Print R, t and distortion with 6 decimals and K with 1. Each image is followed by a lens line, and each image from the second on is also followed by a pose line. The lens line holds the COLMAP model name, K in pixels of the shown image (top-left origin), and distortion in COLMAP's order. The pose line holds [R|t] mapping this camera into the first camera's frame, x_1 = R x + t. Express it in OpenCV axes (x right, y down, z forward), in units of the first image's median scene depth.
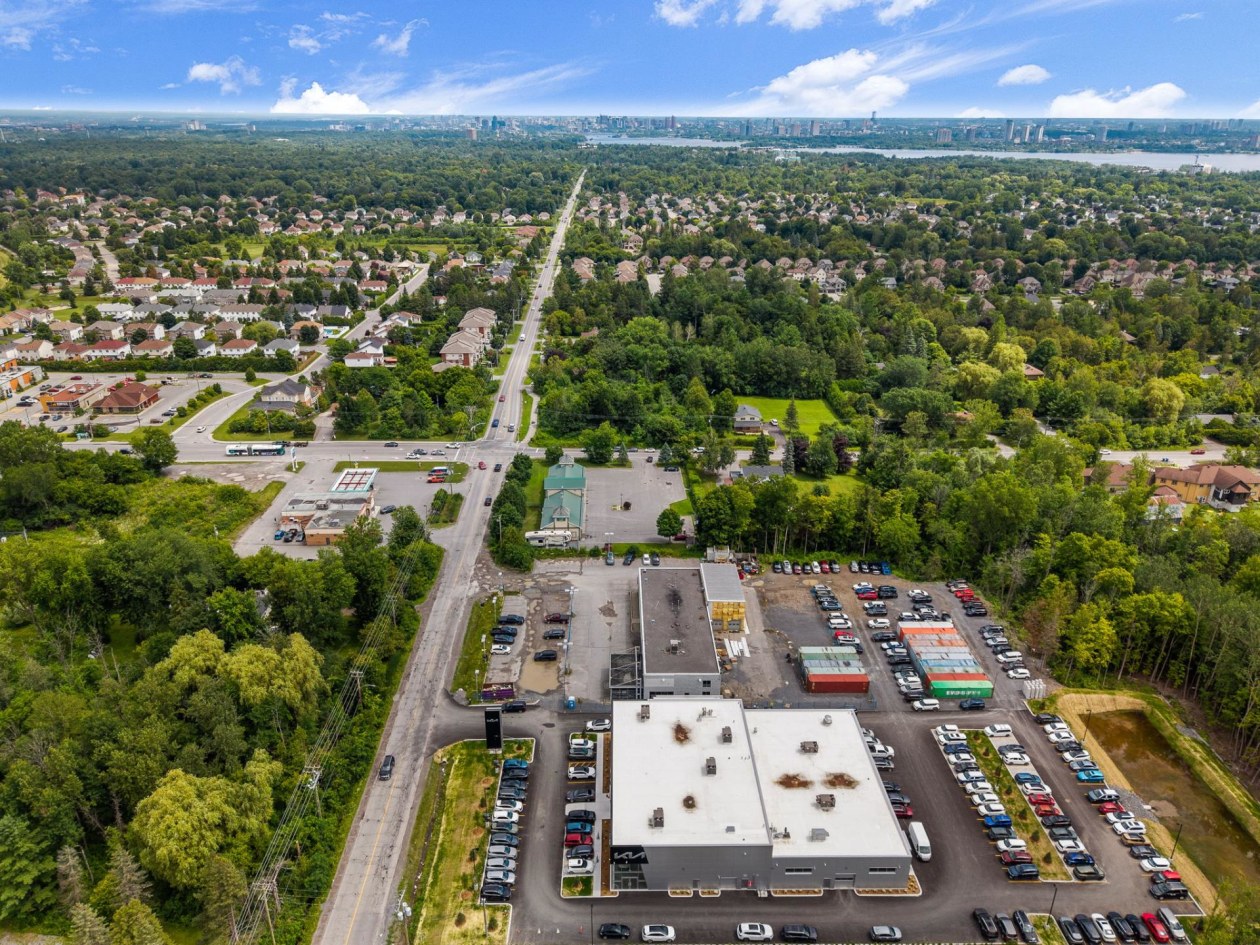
lens RADIAL K [[848.0, 0, 627.9], [0, 848.0, 479.6], [0, 0, 1]] dist [0.034123, -0.037460]
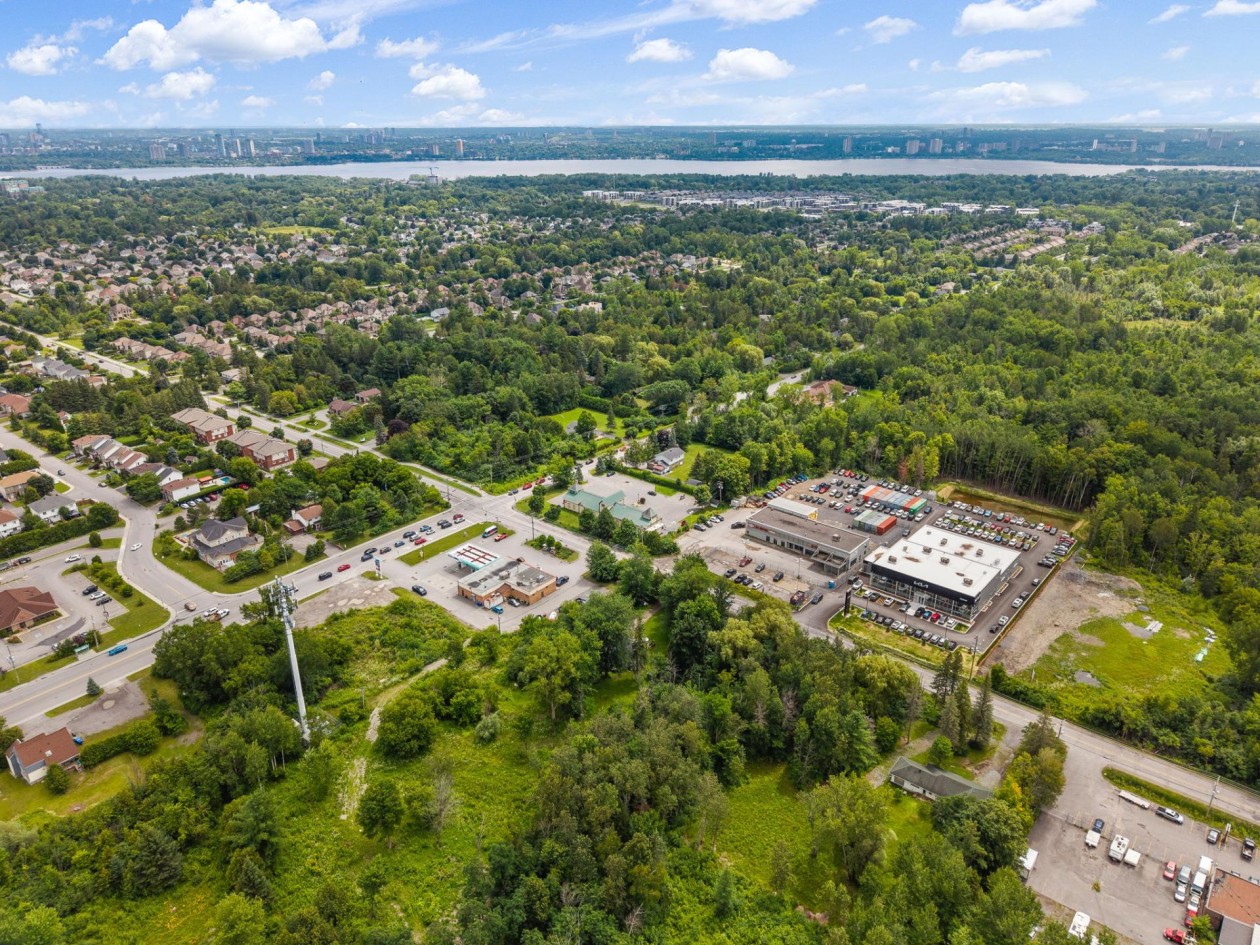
lens RADIAL K [[854.4, 0, 625.1], [0, 854.4, 476.0], [0, 0, 1]] dist [0.026310, -0.031535]
pose [[0.656546, -0.291422, 0.695716, -1.073166], [0.299094, 0.947322, 0.114561, -0.192753], [-0.692452, 0.132870, 0.709123, 0.029603]]
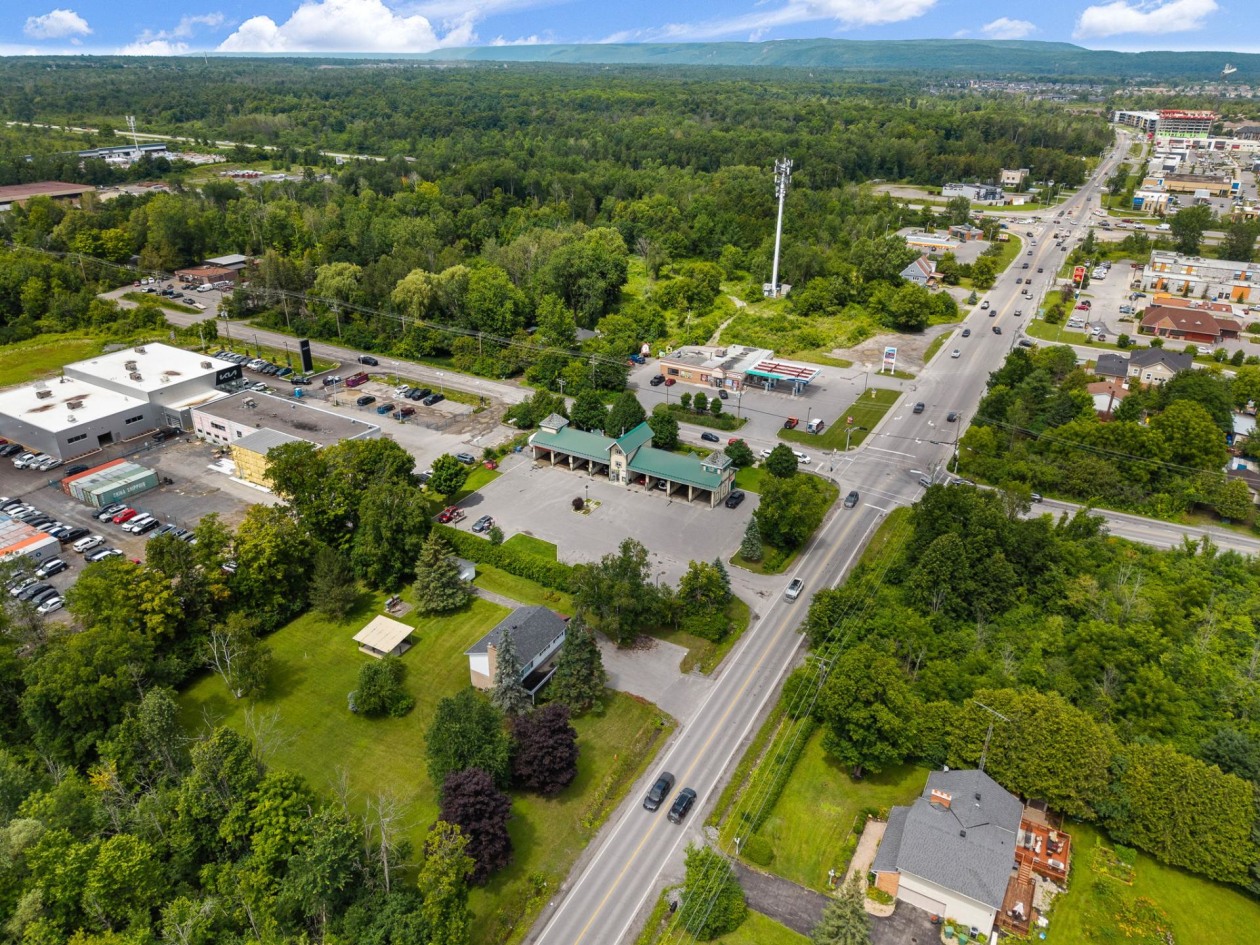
lens RADIAL K [[854.4, 0, 625.1], [0, 854.4, 476.0], [0, 0, 1]] dist [0.026310, -0.031535]
pose [[-0.534484, 0.361289, -0.764067, 0.510326], [-0.341337, 0.734751, 0.586200, -0.412981], [0.773186, 0.574118, -0.269391, 1.308987]]
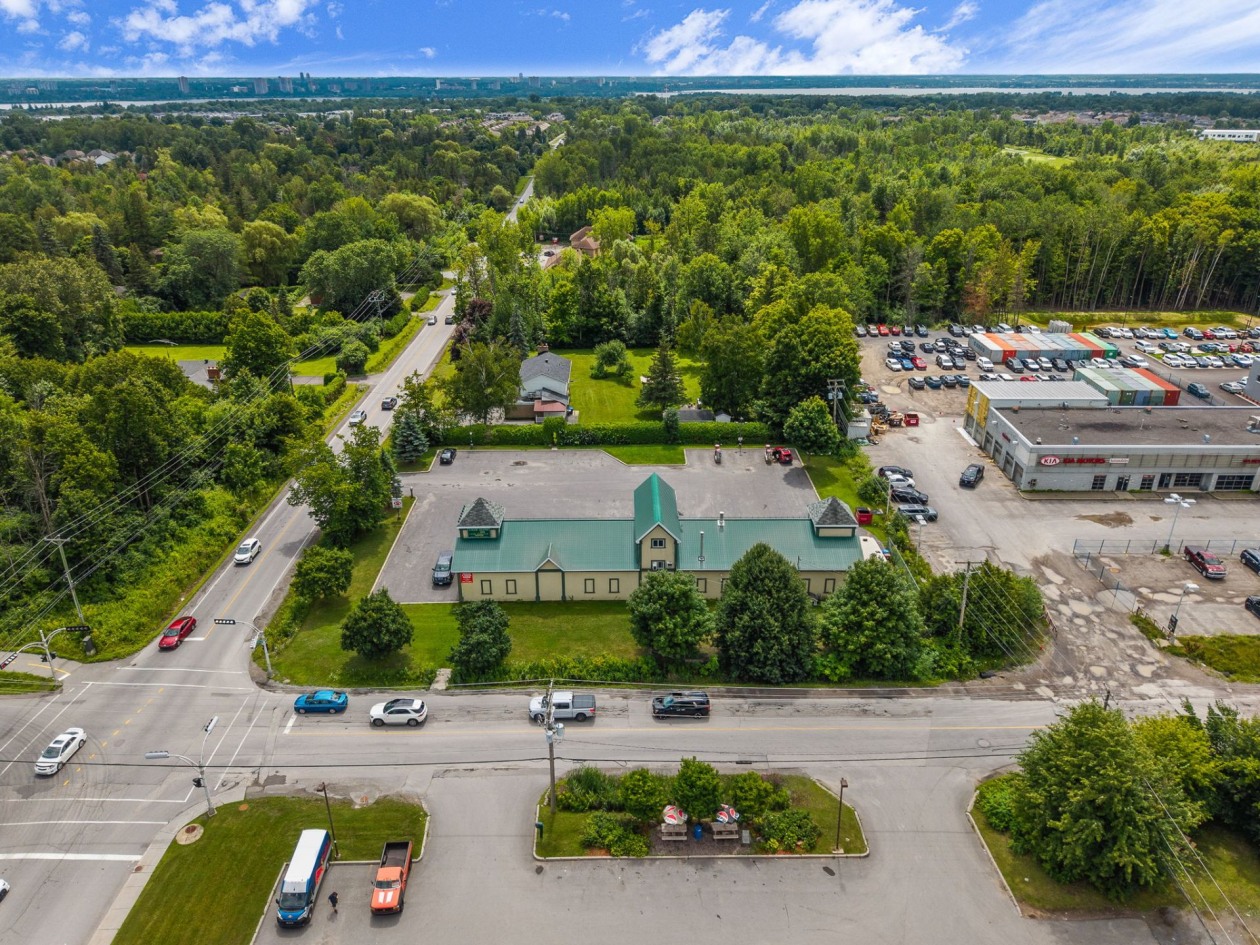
lens RADIAL K [[884.2, 0, 634.4], [0, 884.2, 445.8], [0, 0, 1]] dist [0.003608, -0.003539]
pose [[0.018697, -0.389812, 0.920705, -0.456368], [0.396341, 0.848312, 0.351113, -0.173503], [-0.917913, 0.358348, 0.170360, 1.016698]]
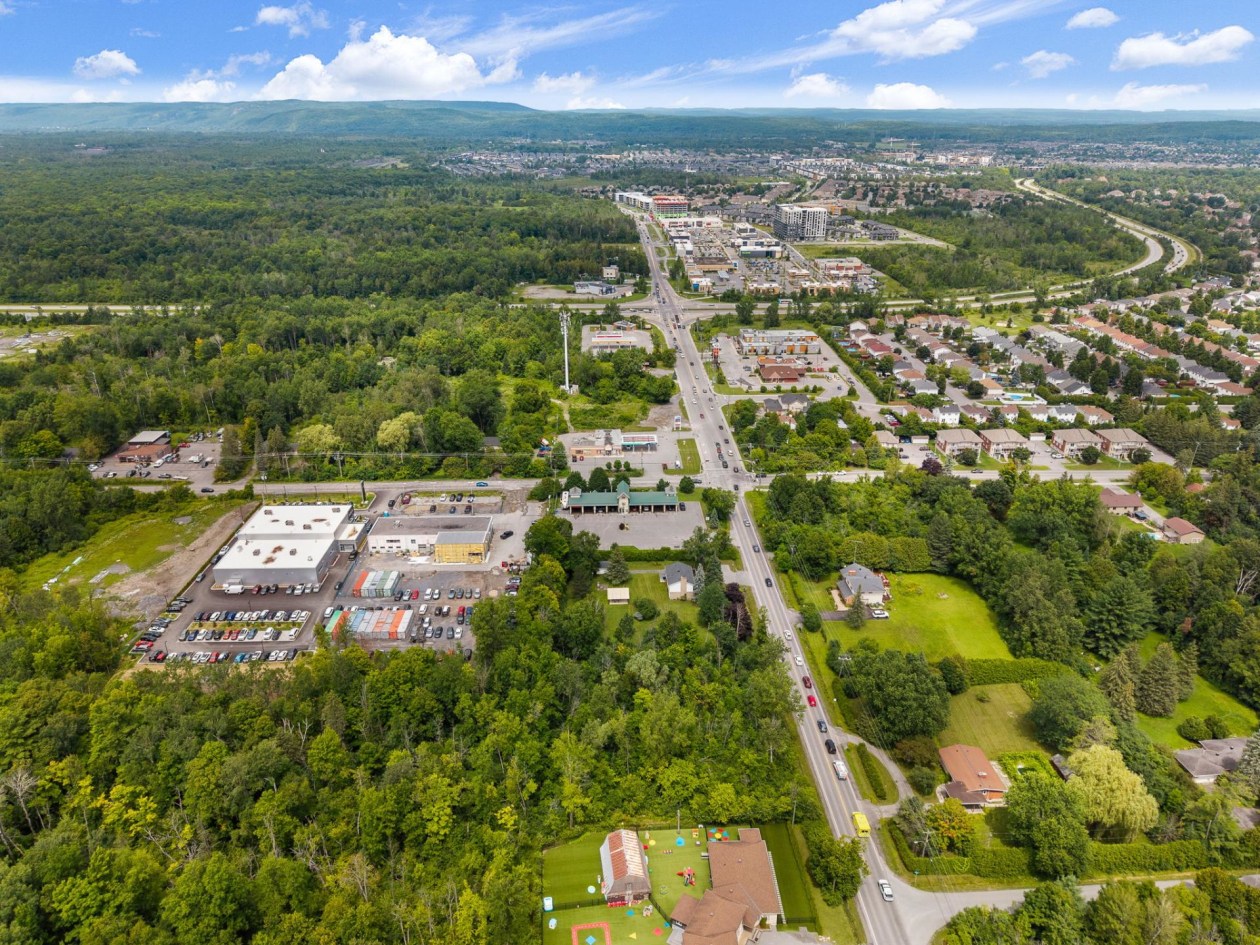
lens RADIAL K [[841.6, 0, 630.0], [0, 841.6, 472.5], [0, 0, 1]] dist [0.032098, -0.040752]
pose [[-0.002934, 0.384774, -0.923006, 1.255044], [-0.391255, 0.848988, 0.355161, -0.545237], [0.920277, 0.362173, 0.148054, 0.873163]]
